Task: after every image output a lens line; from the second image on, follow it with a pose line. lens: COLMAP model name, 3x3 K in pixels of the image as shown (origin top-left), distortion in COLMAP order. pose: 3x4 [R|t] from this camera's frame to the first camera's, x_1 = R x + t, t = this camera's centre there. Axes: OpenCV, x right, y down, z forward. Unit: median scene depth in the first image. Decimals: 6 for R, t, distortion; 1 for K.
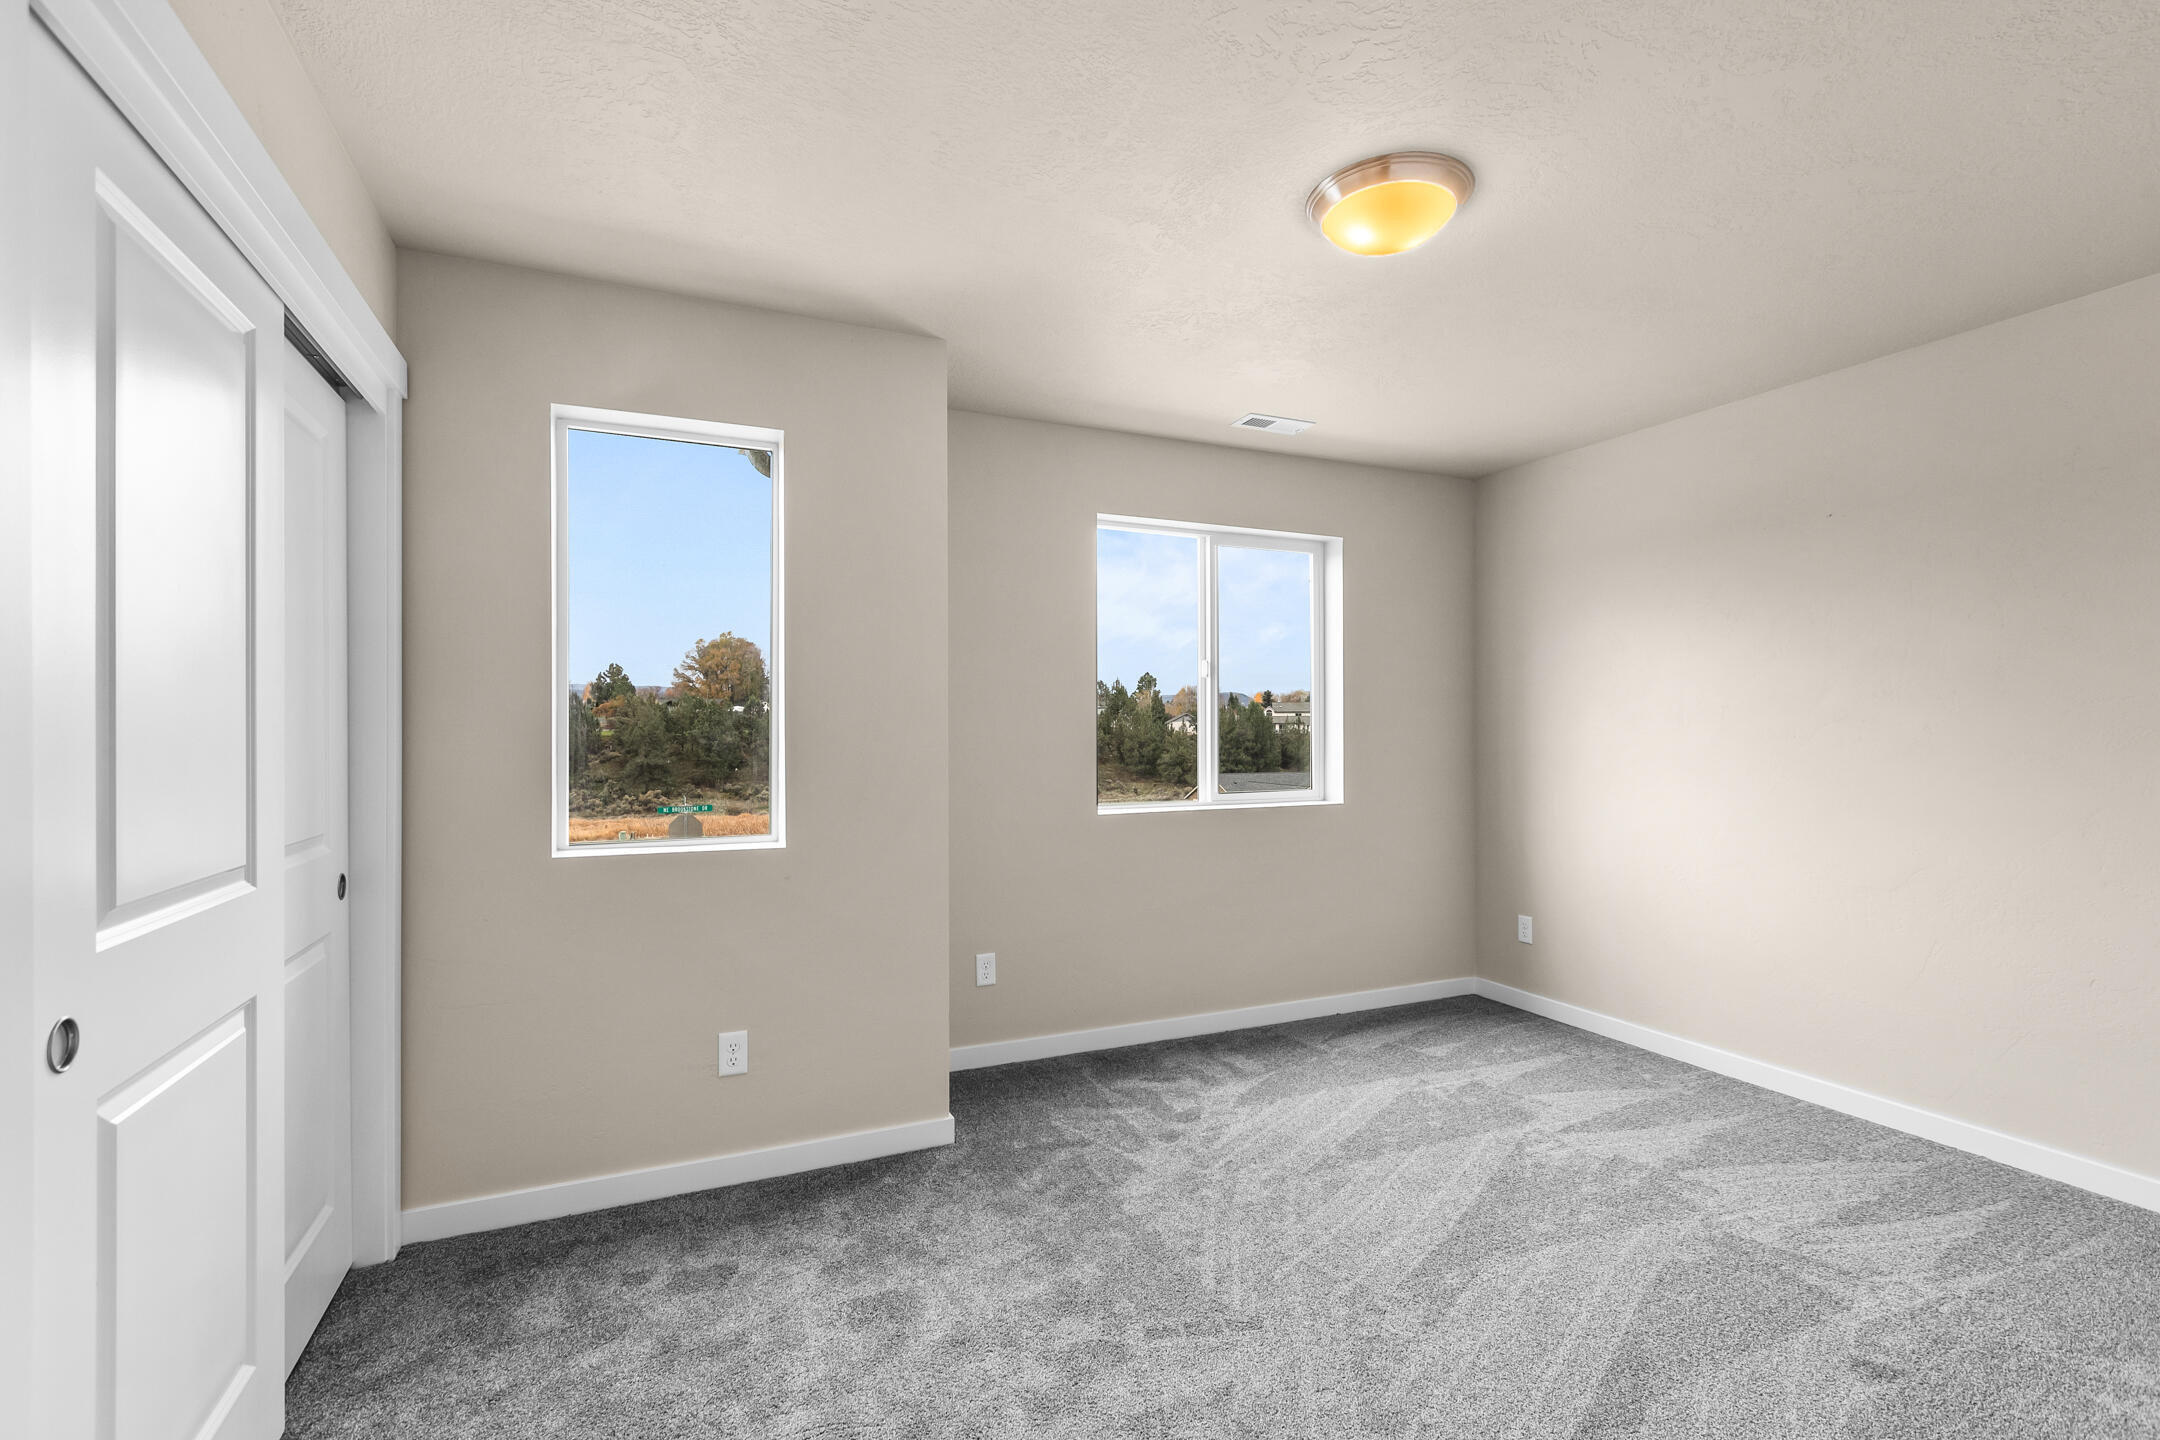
lens RADIAL K [[1012.7, 0, 1072.3], [0, 1012.7, 713.5], [0, 0, 1]] dist [0.015761, 0.000812]
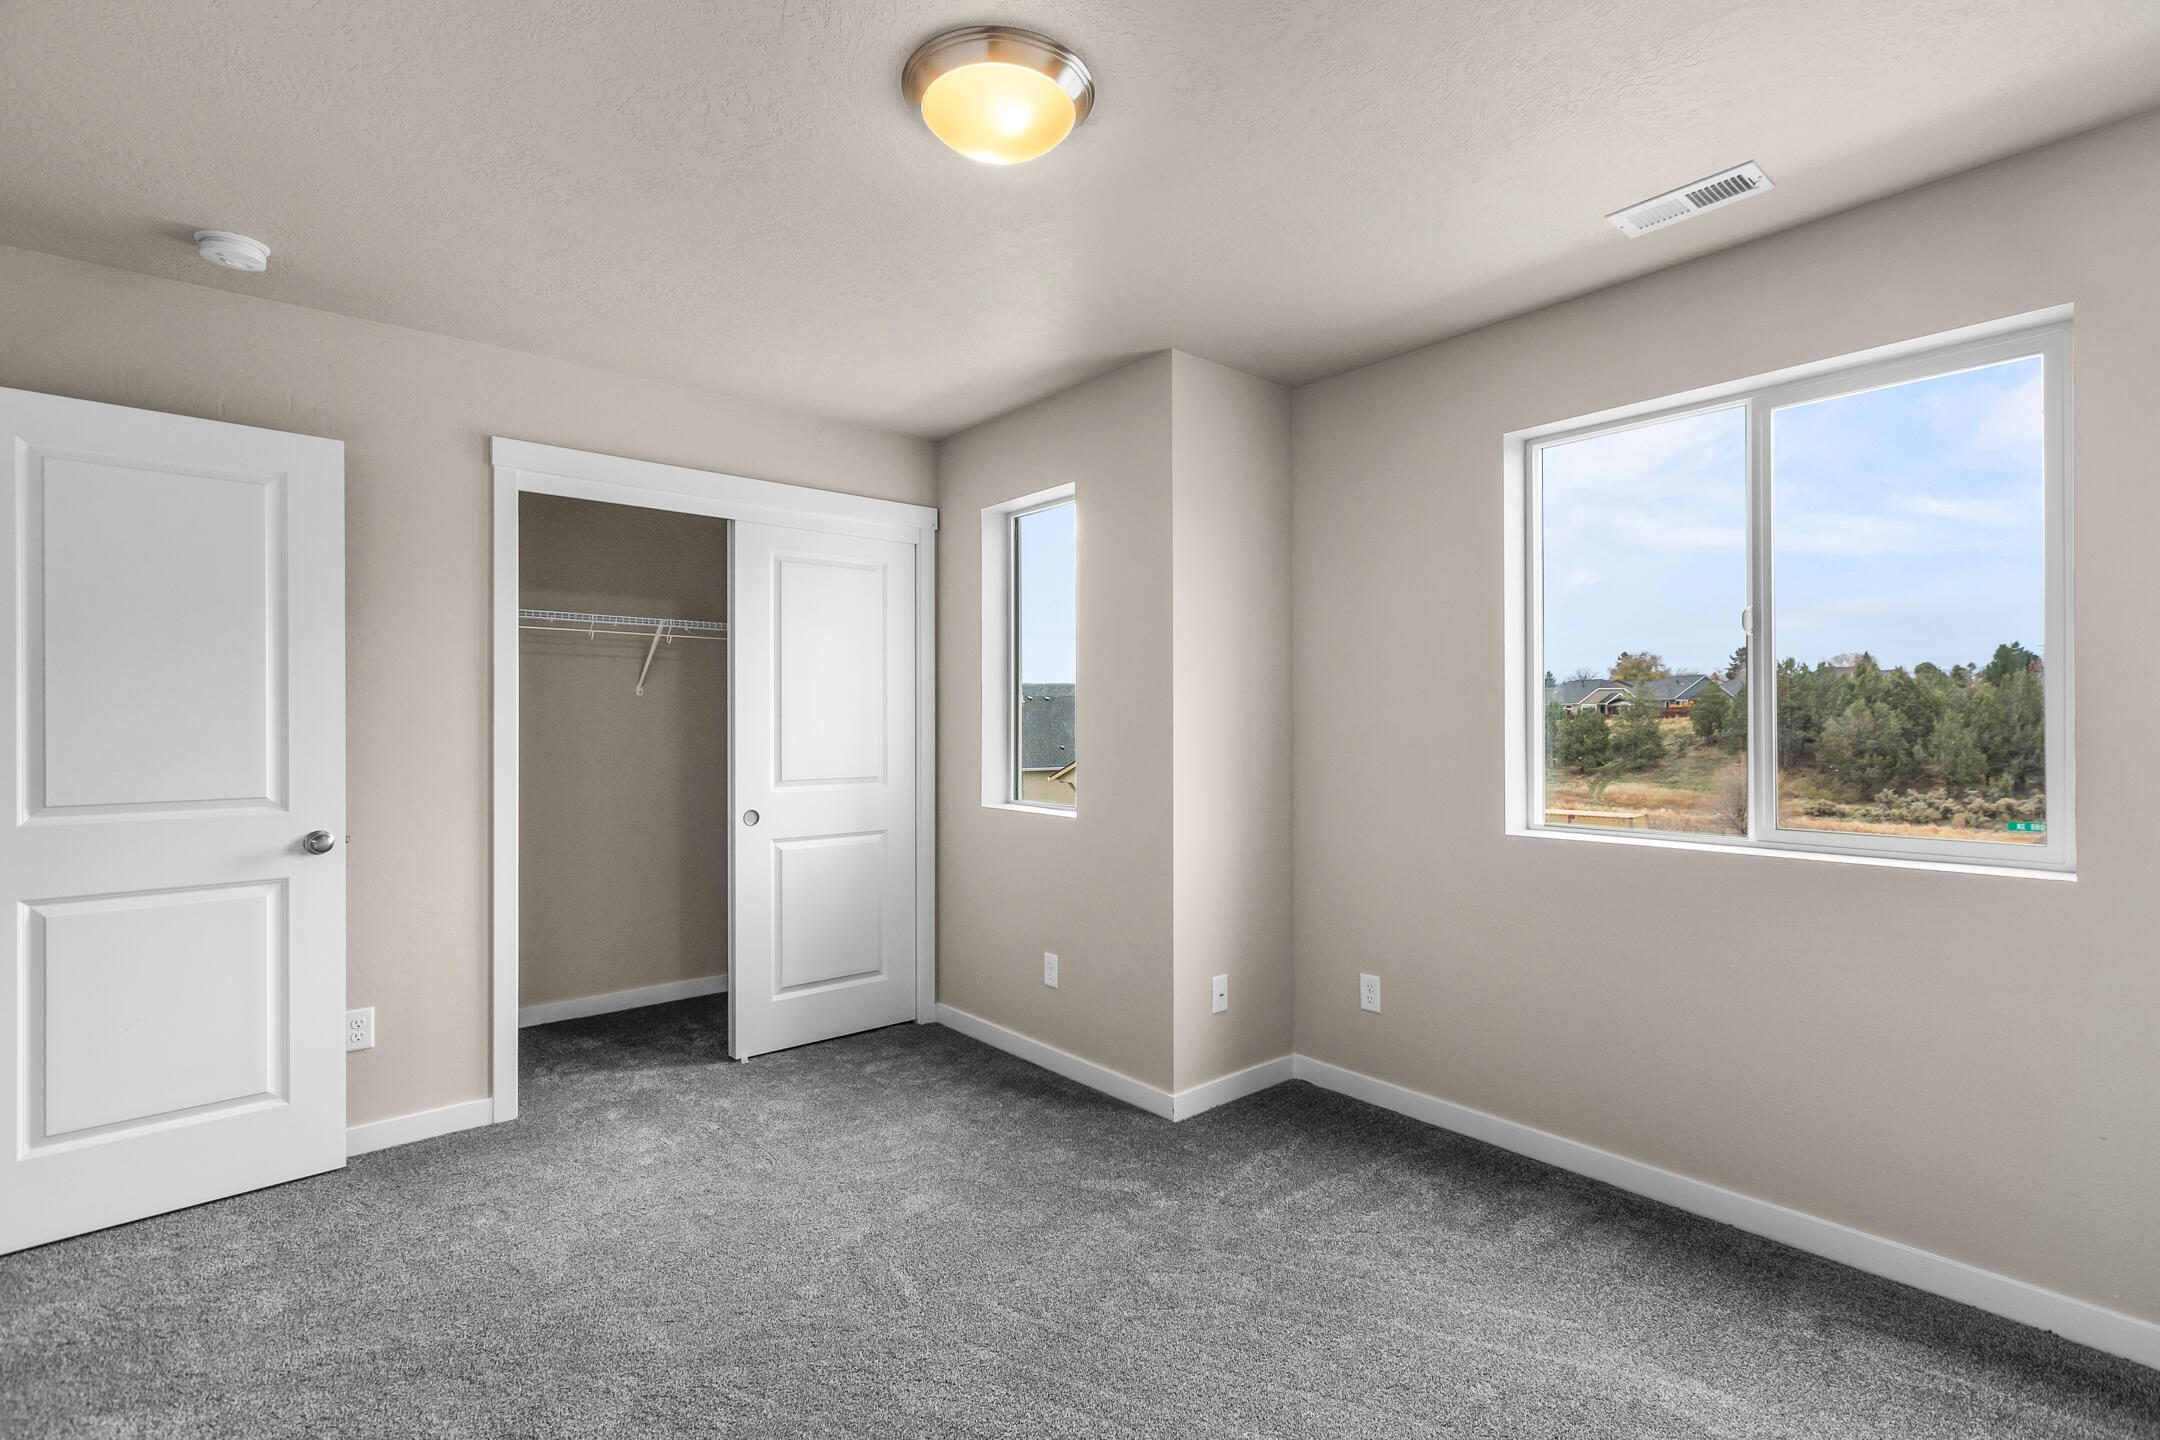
lens RADIAL K [[1012.7, 0, 1092.0], [0, 1012.7, 727.7], [0, 0, 1]] dist [0.015761, 0.000812]
pose [[0.269733, 0.009479, -0.962888, 0.649790], [0.016430, 0.999761, 0.014444, 0.003686], [0.962795, -0.019717, 0.269513, 0.493416]]
